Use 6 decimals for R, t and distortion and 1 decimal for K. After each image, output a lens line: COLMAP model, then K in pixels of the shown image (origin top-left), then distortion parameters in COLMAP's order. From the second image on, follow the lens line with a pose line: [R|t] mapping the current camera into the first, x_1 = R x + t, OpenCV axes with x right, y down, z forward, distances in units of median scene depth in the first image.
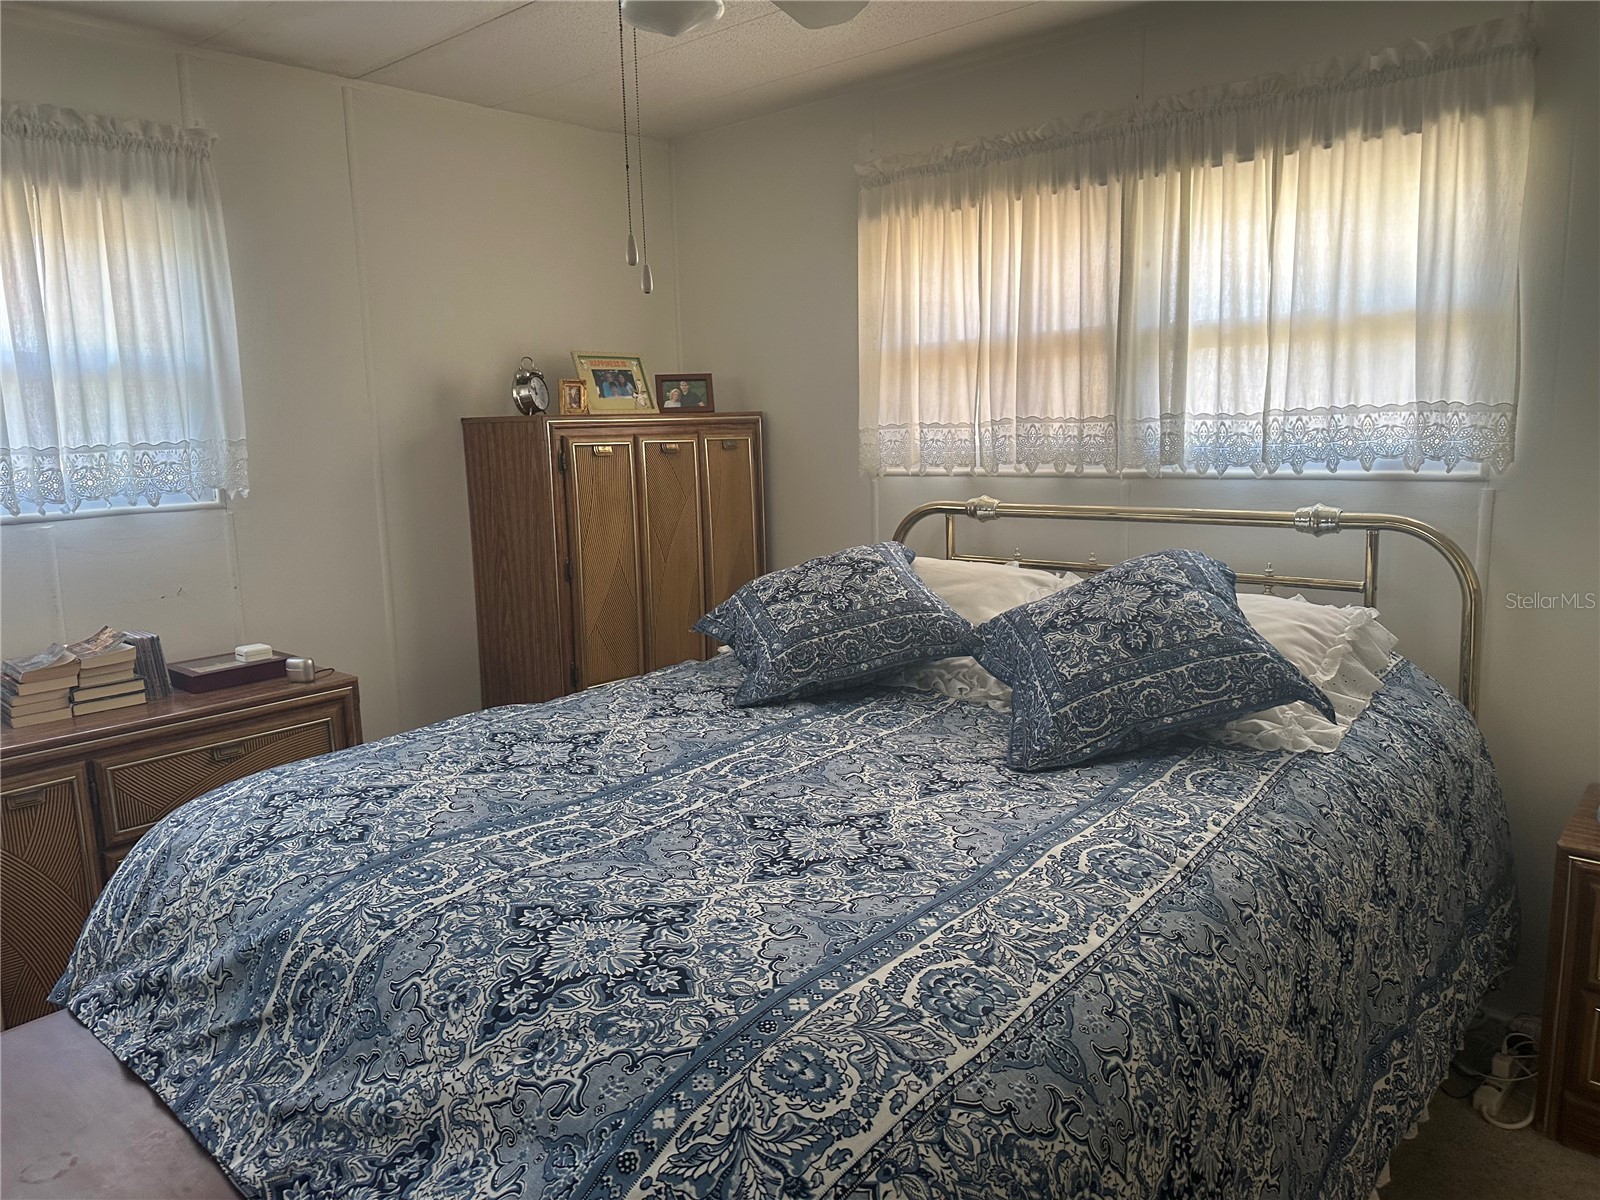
lens RADIAL K [[1128.1, 0, 800.0], [0, 1128.1, 600.0], [0, 0, 1]] dist [0.131419, -0.248039]
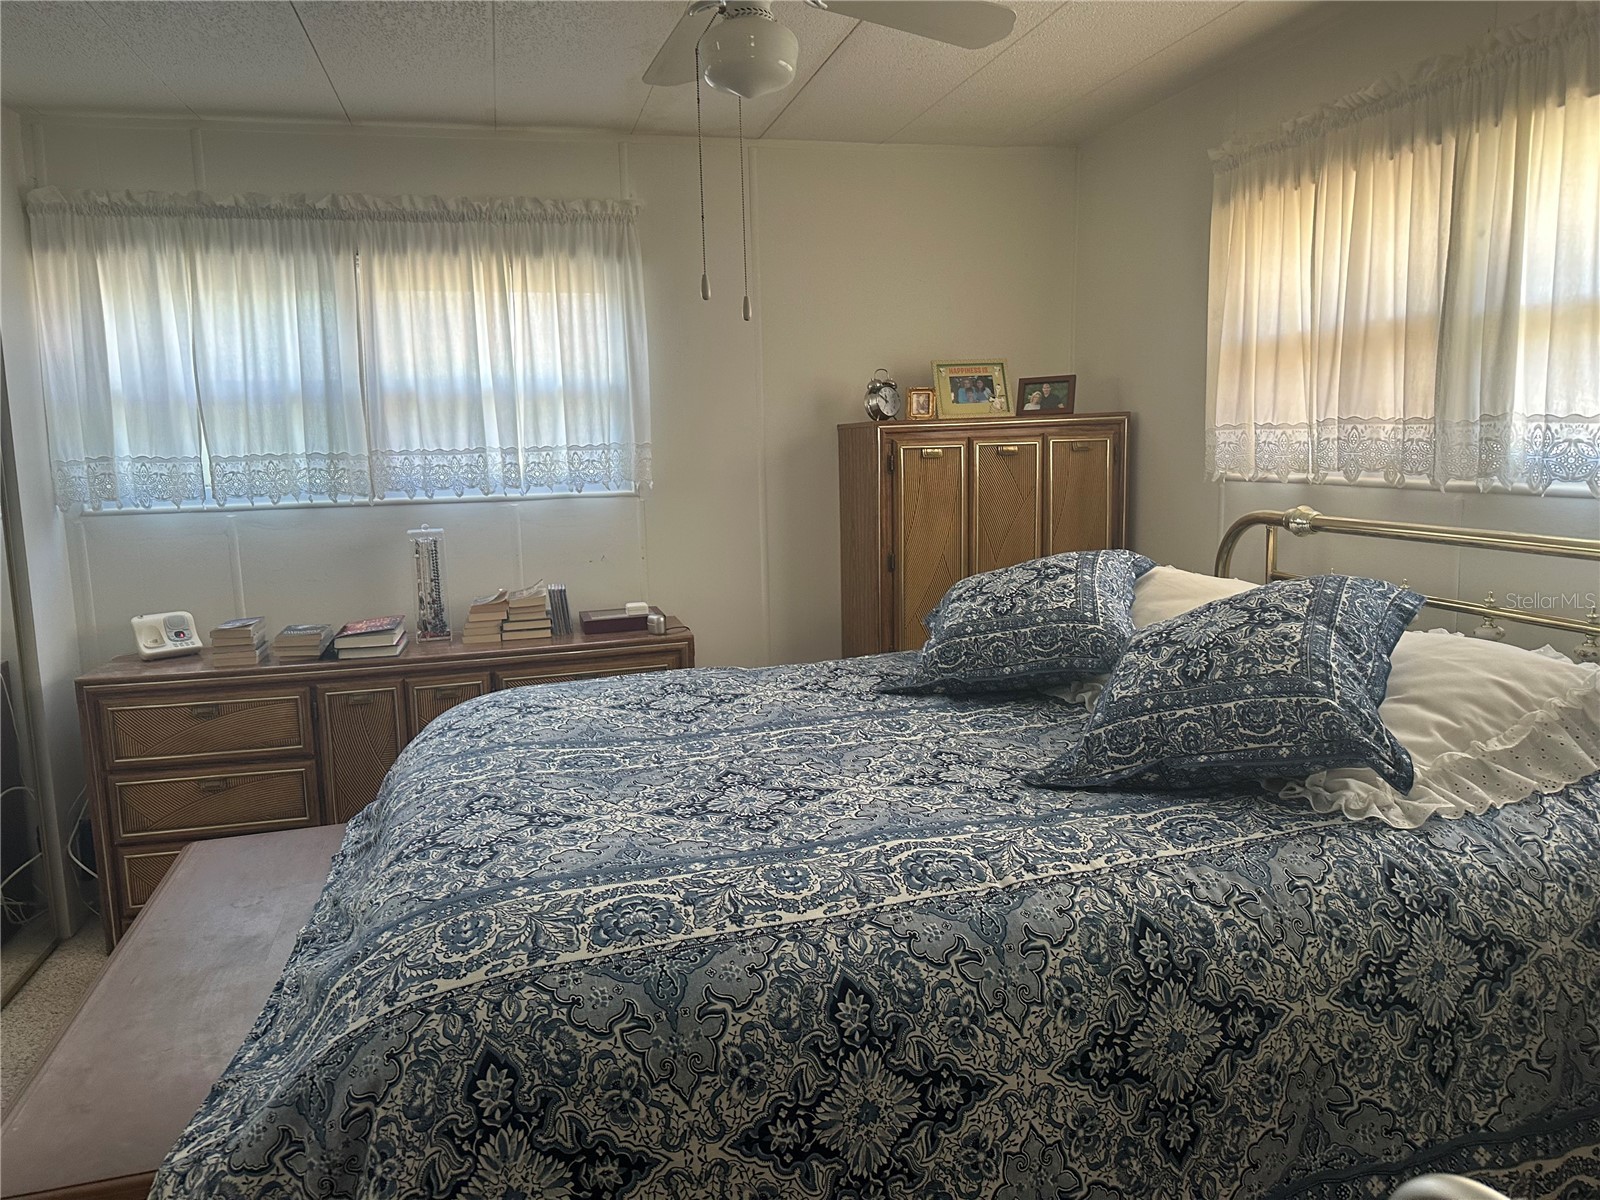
lens RADIAL K [[1140.2, 0, 800.0], [0, 1140.2, 600.0], [0, 0, 1]] dist [0.093672, -0.120318]
pose [[0.821979, 0.082573, -0.563500, 0.488716], [-0.080591, 0.996341, 0.028441, -0.018146], [0.563786, 0.022035, 0.825627, 0.048723]]
